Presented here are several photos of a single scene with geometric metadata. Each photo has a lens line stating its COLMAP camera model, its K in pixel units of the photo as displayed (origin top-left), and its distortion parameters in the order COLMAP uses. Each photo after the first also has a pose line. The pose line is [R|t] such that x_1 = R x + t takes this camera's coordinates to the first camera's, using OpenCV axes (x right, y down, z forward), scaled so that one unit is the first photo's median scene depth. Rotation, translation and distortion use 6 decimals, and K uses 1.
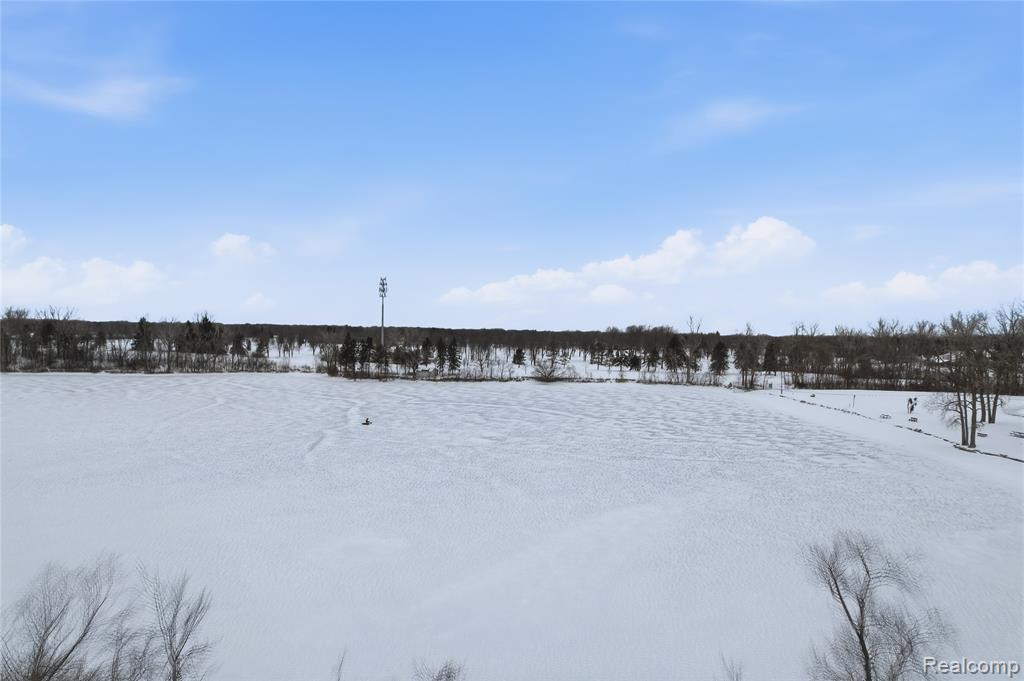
lens RADIAL K [[657.6, 0, 512.0], [0, 657.6, 340.5], [0, 0, 1]] dist [-0.048860, -0.000381]
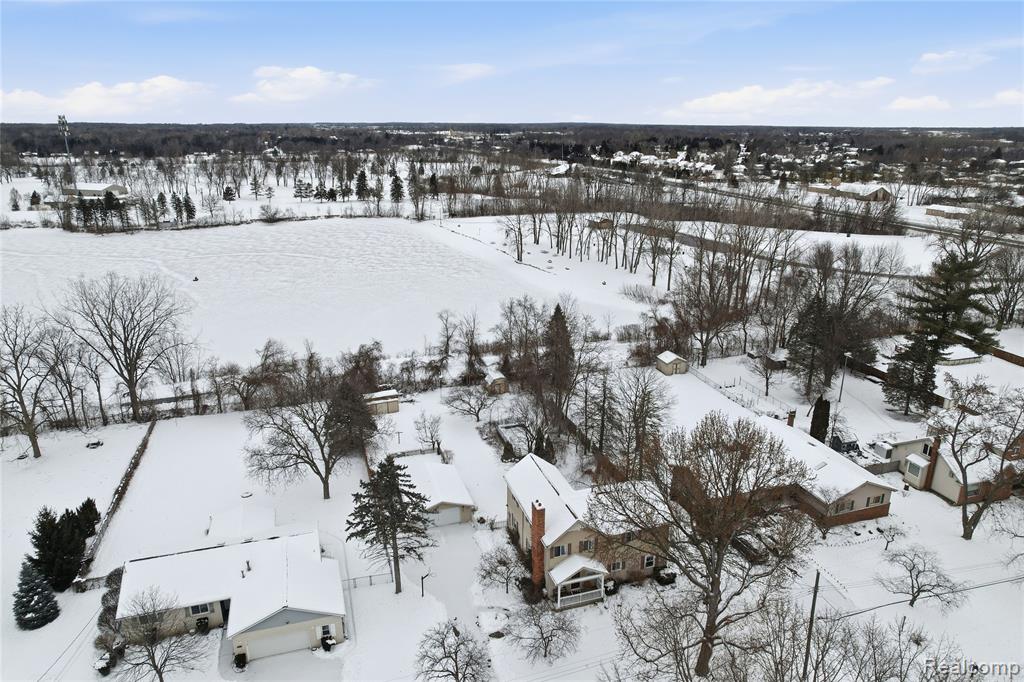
lens RADIAL K [[657.6, 0, 512.0], [0, 657.6, 341.0], [0, 0, 1]] dist [-0.048860, -0.000381]
pose [[0.883428, -0.158067, 0.441100, -0.132156], [0.015881, 0.950942, 0.308961, -0.104188], [-0.468297, -0.265940, 0.842599, -0.365352]]
